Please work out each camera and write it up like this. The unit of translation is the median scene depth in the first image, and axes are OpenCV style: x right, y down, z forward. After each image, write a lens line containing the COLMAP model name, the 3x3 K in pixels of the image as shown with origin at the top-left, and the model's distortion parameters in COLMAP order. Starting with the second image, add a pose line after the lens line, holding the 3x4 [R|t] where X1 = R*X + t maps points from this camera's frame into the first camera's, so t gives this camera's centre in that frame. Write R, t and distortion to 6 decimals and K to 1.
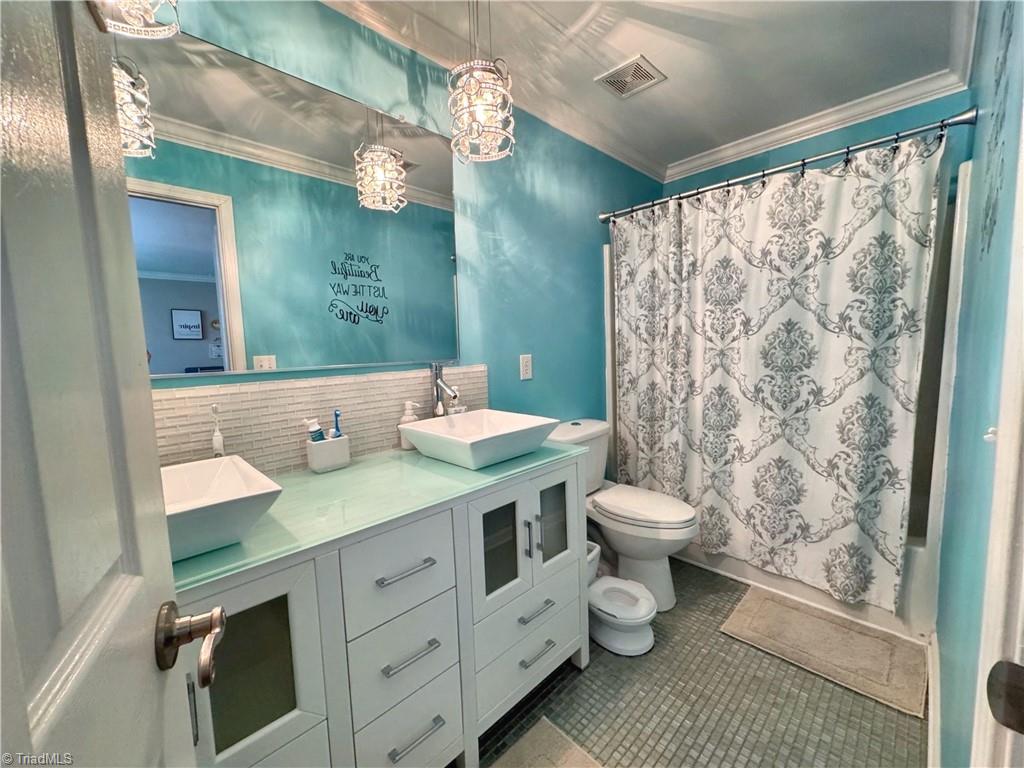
lens RADIAL K [[409.6, 0, 513.6], [0, 409.6, 381.3], [0, 0, 1]] dist [-0.005098, 0.000533]
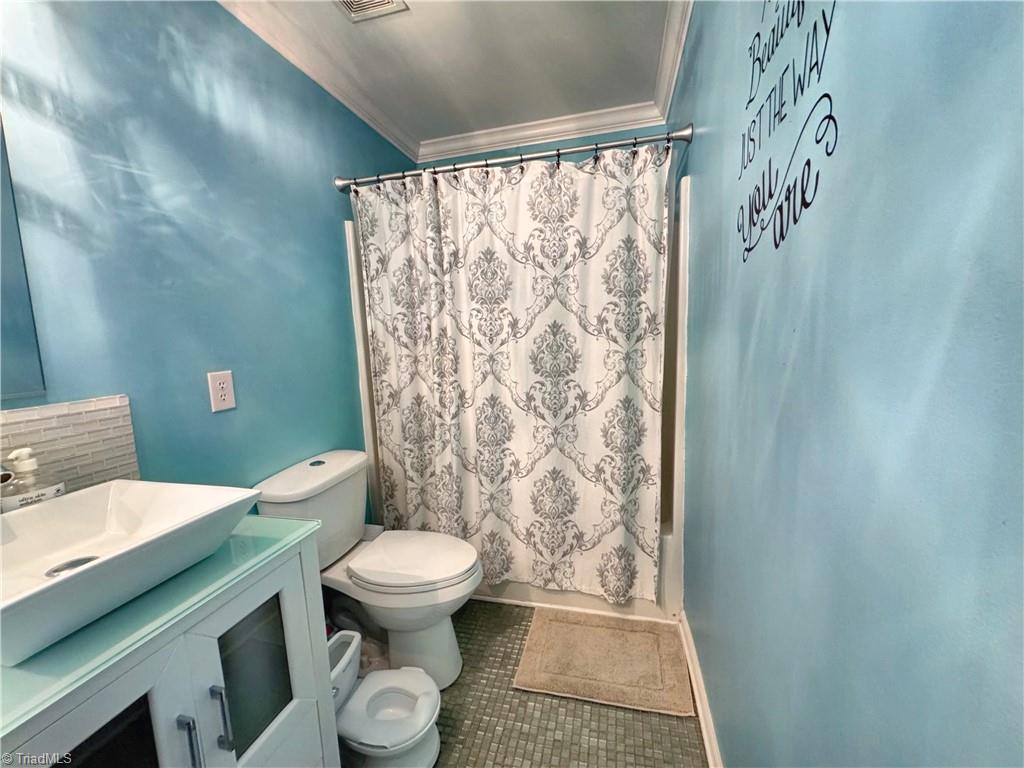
lens RADIAL K [[409.6, 0, 511.6], [0, 409.6, 385.1], [0, 0, 1]] dist [-0.005098, 0.000533]
pose [[0.856400, -0.066929, 0.511957, 0.099512], [0.060720, 0.997737, 0.028863, -0.037764], [-0.512730, 0.006368, 0.858526, 0.241911]]
